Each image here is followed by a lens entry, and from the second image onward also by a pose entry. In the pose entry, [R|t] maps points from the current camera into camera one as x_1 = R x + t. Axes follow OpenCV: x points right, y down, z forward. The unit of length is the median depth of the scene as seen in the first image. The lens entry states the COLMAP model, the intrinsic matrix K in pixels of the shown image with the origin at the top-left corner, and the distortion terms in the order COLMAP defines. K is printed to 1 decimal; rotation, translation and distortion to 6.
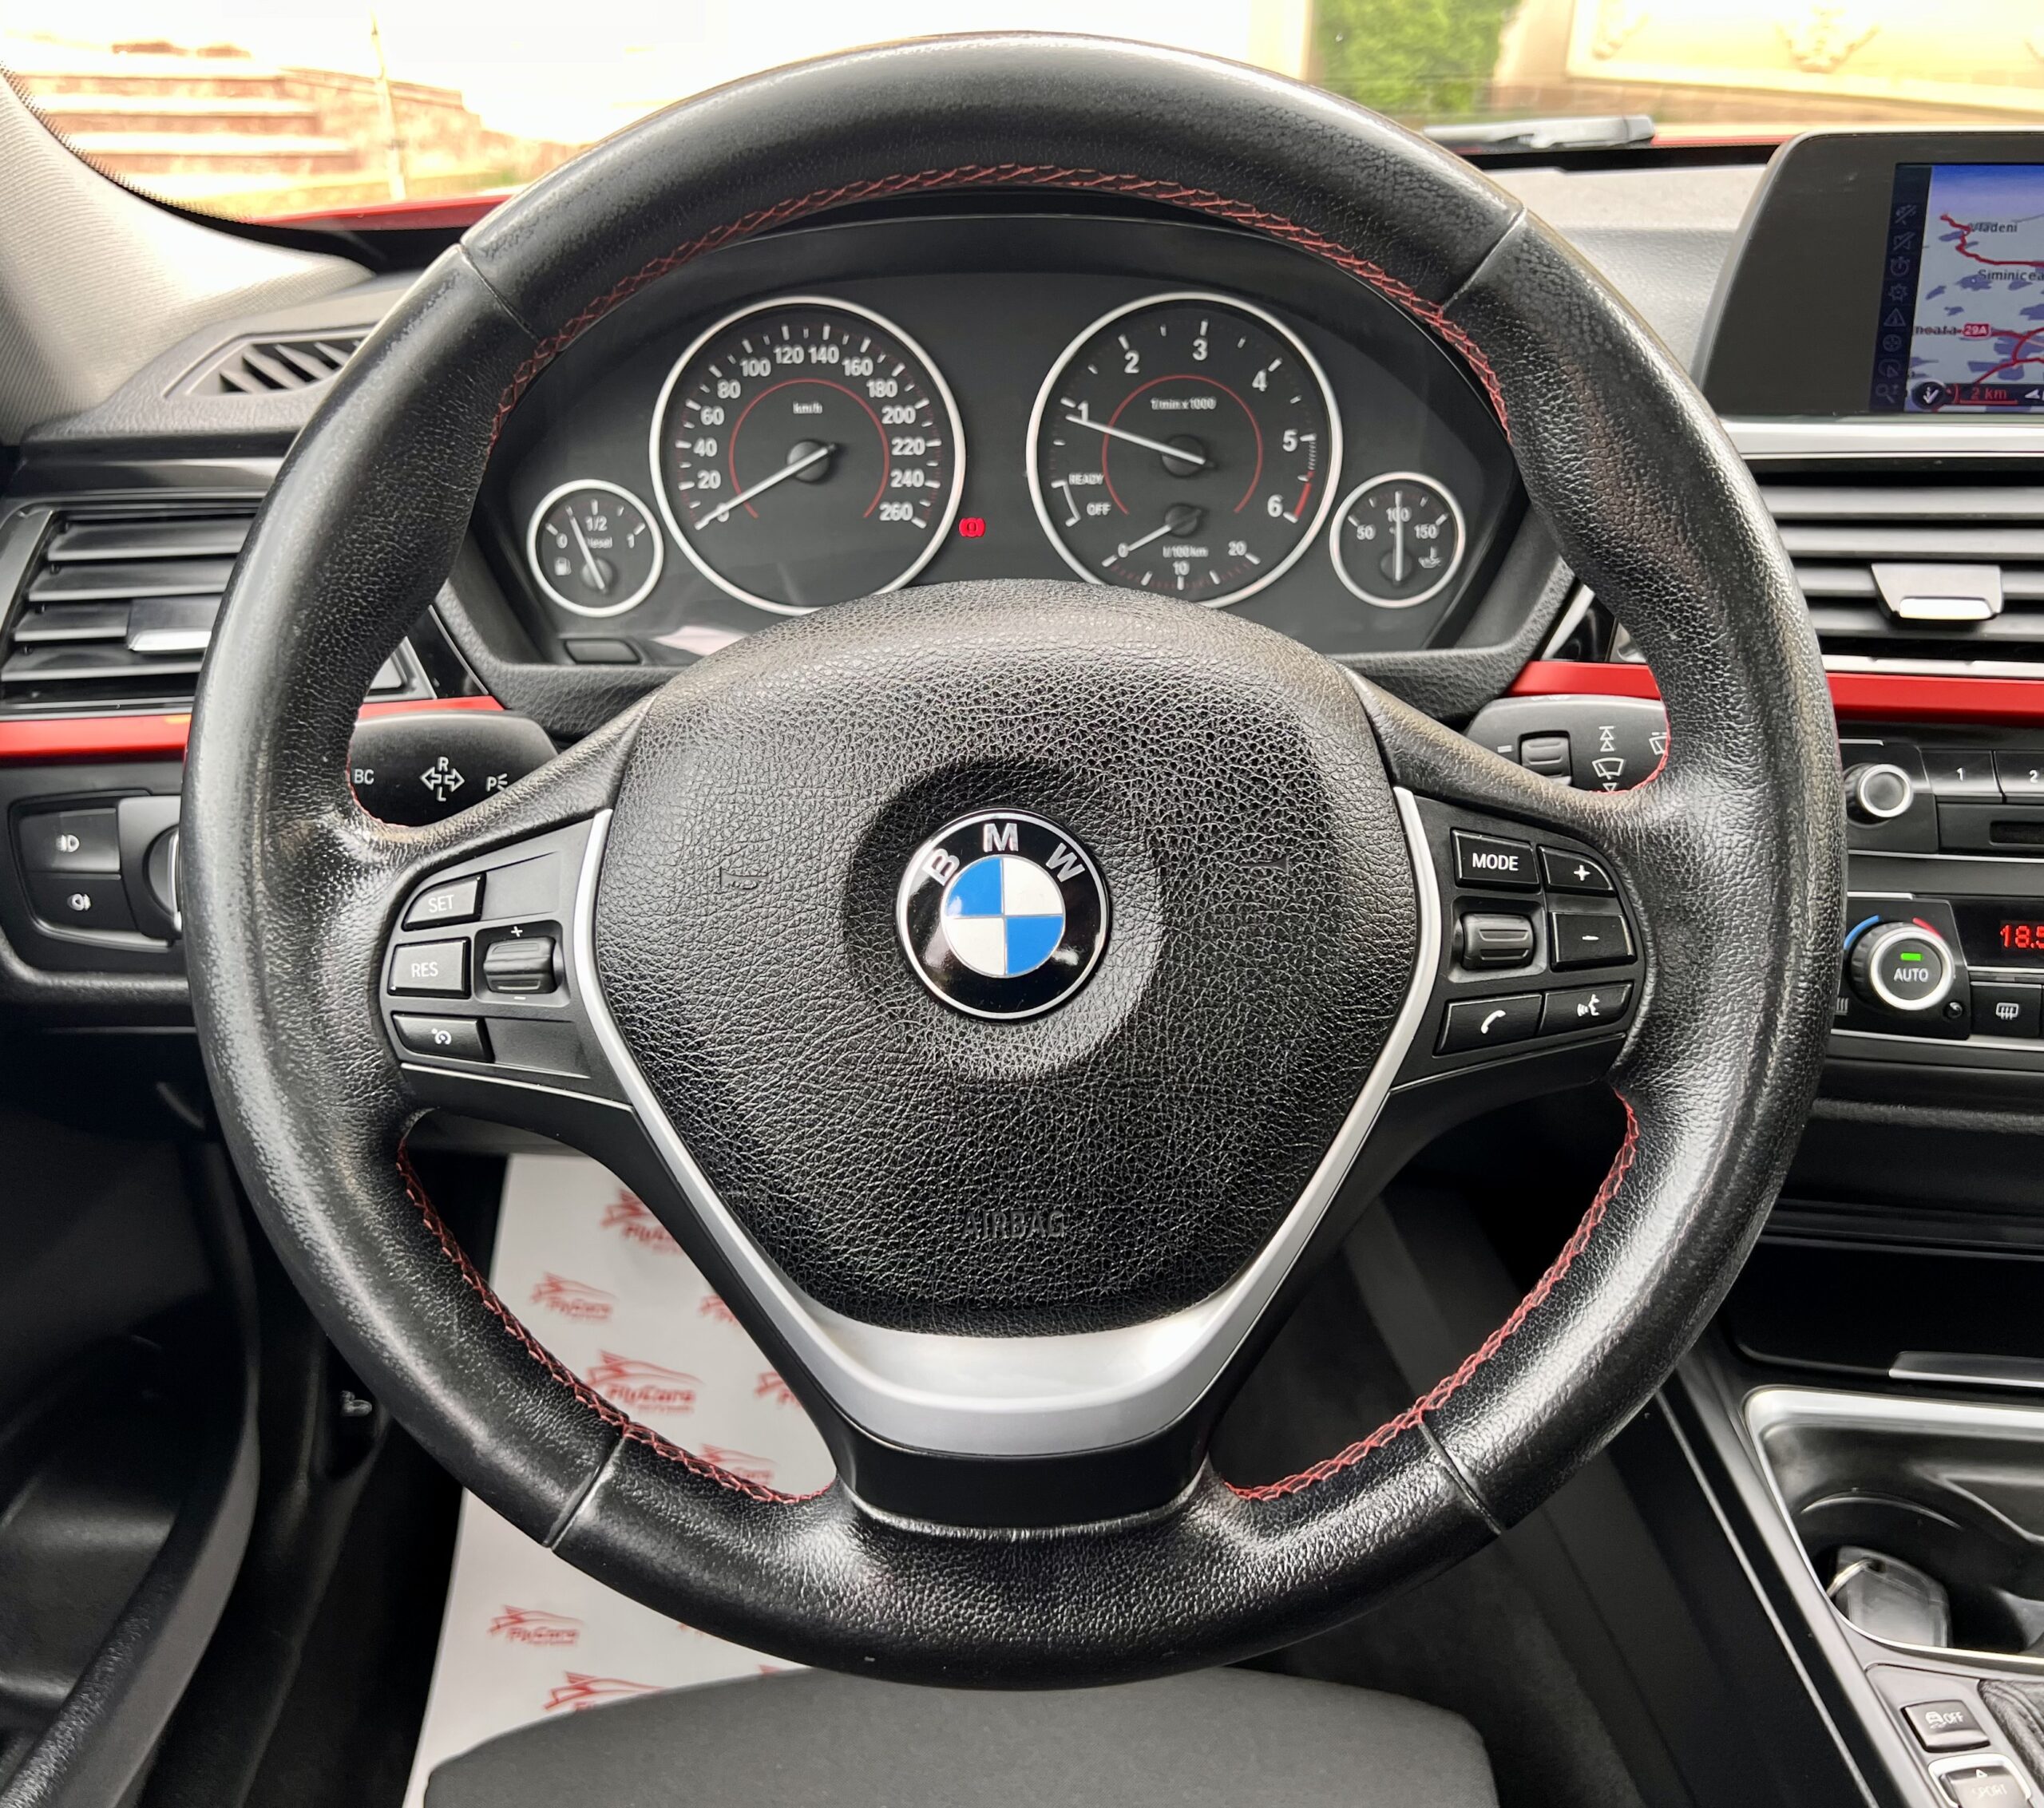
lens RADIAL K [[1877.8, 0, 959.9], [0, 1877.8, 882.1], [0, 0, 1]] dist [0.053131, -0.068668]
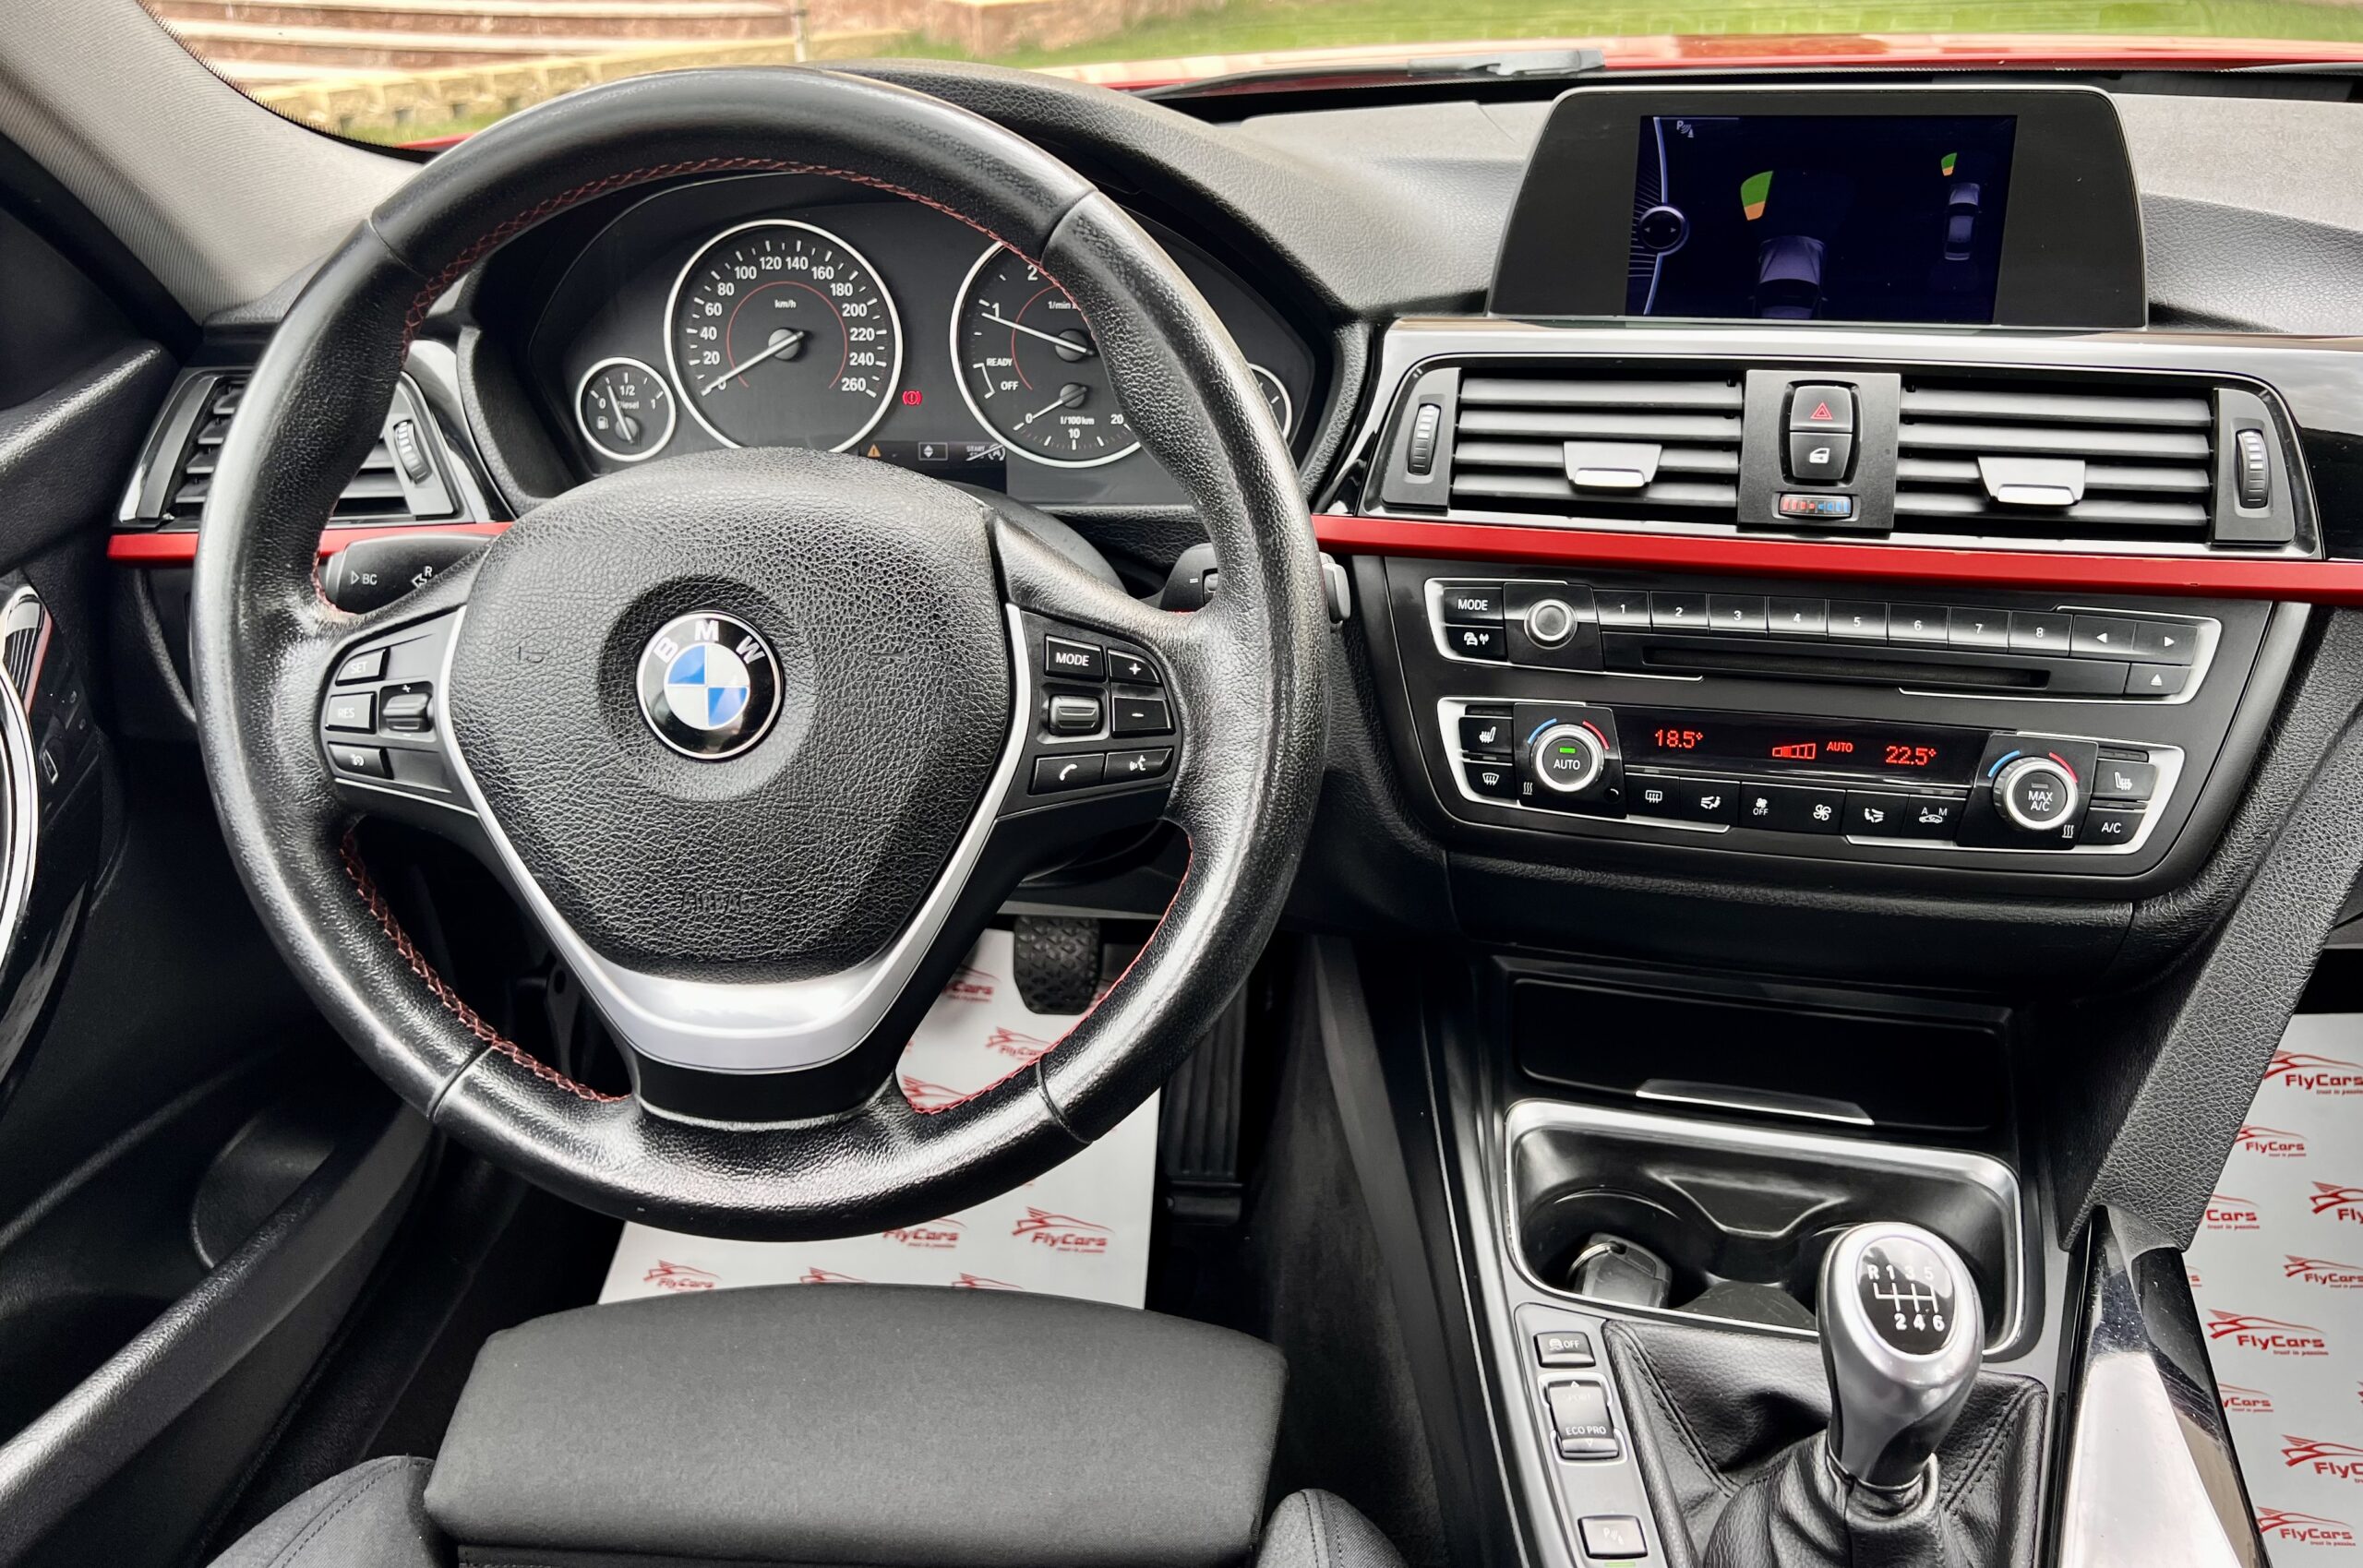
lens RADIAL K [[1785.3, 0, 1183.5], [0, 1785.3, 709.2], [0, 0, 1]] dist [0.056419, -0.077713]
pose [[0.994752, 0.030744, -0.097586, 0.357201], [-0.030098, 0.999514, 0.008082, 0.009671], [0.097787, -0.005102, 0.995194, -0.225006]]
